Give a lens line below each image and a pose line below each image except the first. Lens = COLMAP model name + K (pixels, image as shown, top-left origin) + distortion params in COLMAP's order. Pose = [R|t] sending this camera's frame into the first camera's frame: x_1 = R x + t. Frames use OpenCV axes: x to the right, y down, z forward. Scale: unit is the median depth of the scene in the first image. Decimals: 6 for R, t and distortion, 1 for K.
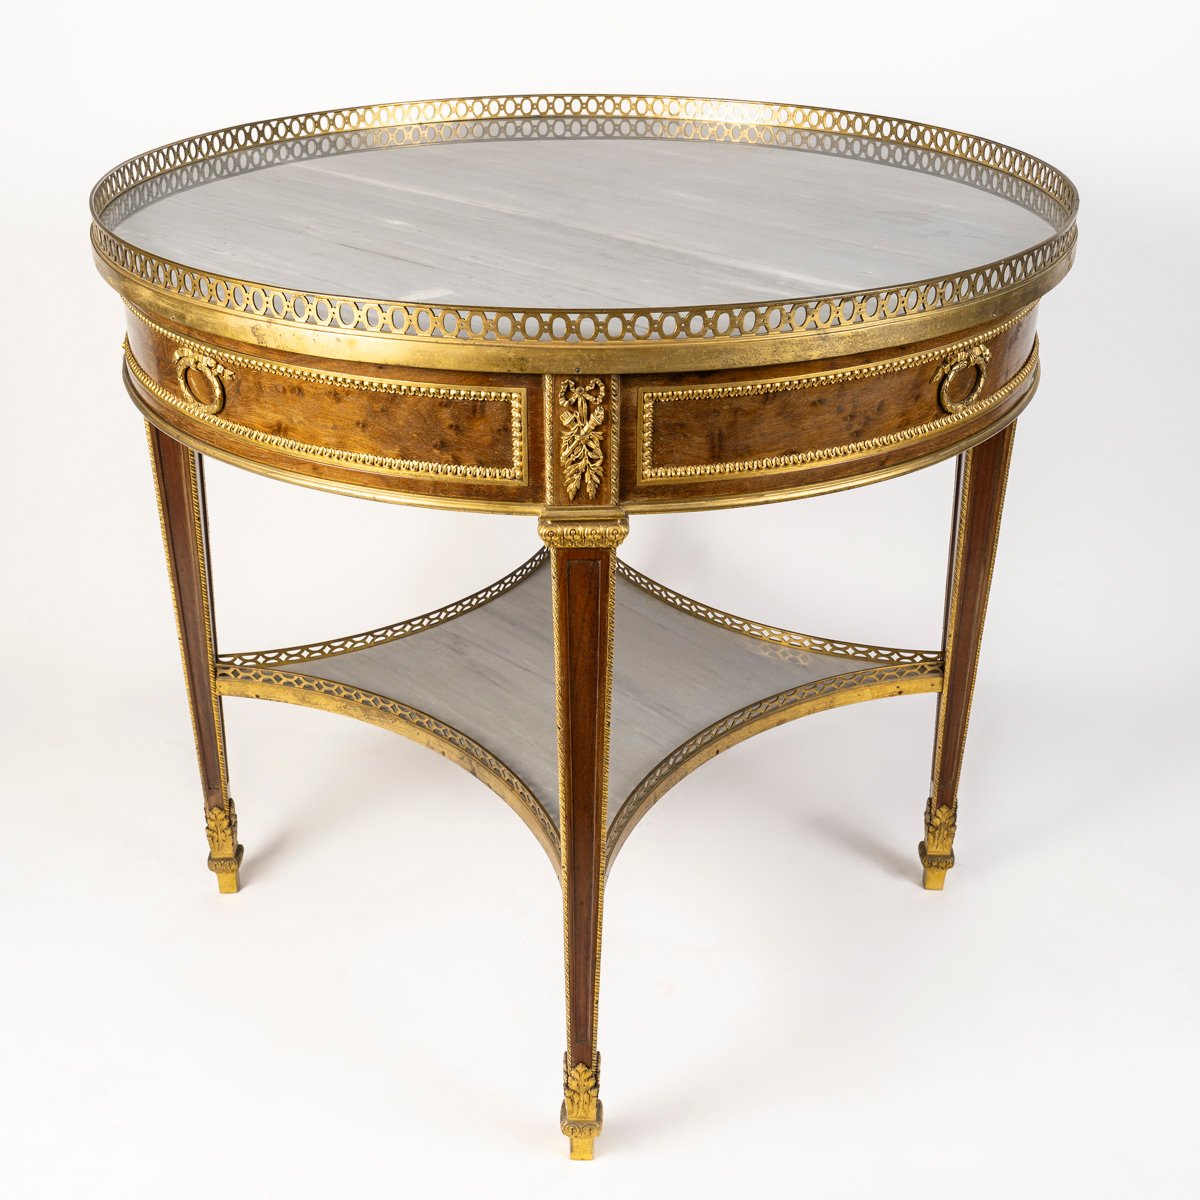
lens RADIAL K [[1618.8, 0, 600.0], [0, 1618.8, 600.0], [0, 0, 1]] dist [-0.001110, 0.001444]
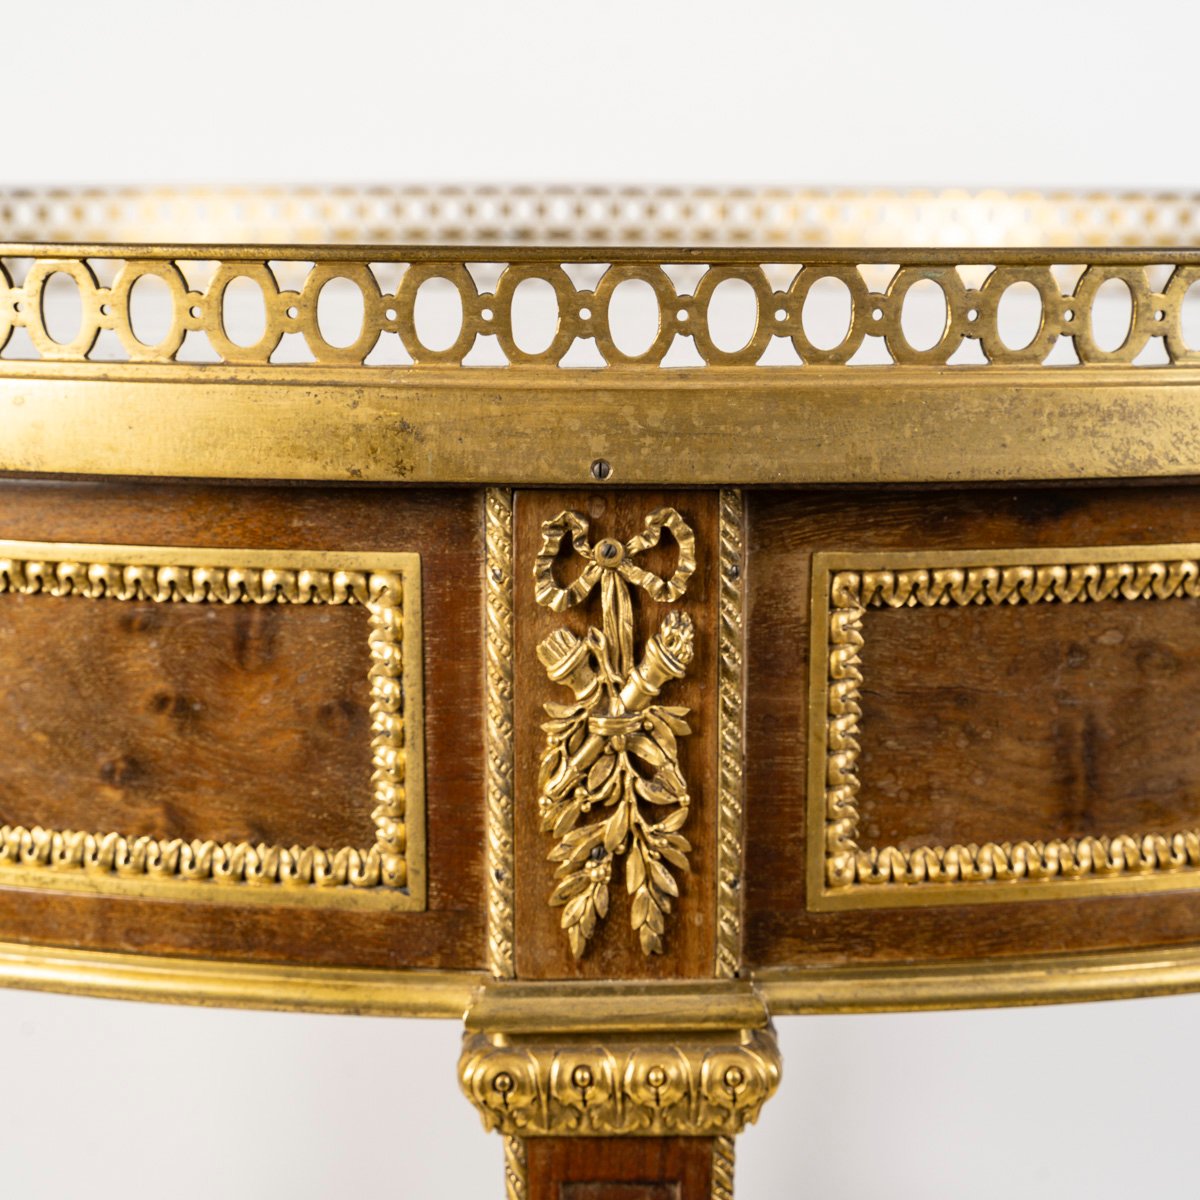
lens RADIAL K [[2556.2, 0, 600.0], [0, 2556.2, 600.0], [0, 0, 1]] dist [-0.029360, -0.007551]
pose [[0.999910, -0.002788, -0.013126, -0.007781], [-0.001133, 0.957137, -0.289633, 0.007370], [0.013371, 0.289622, 0.957048, 0.561713]]
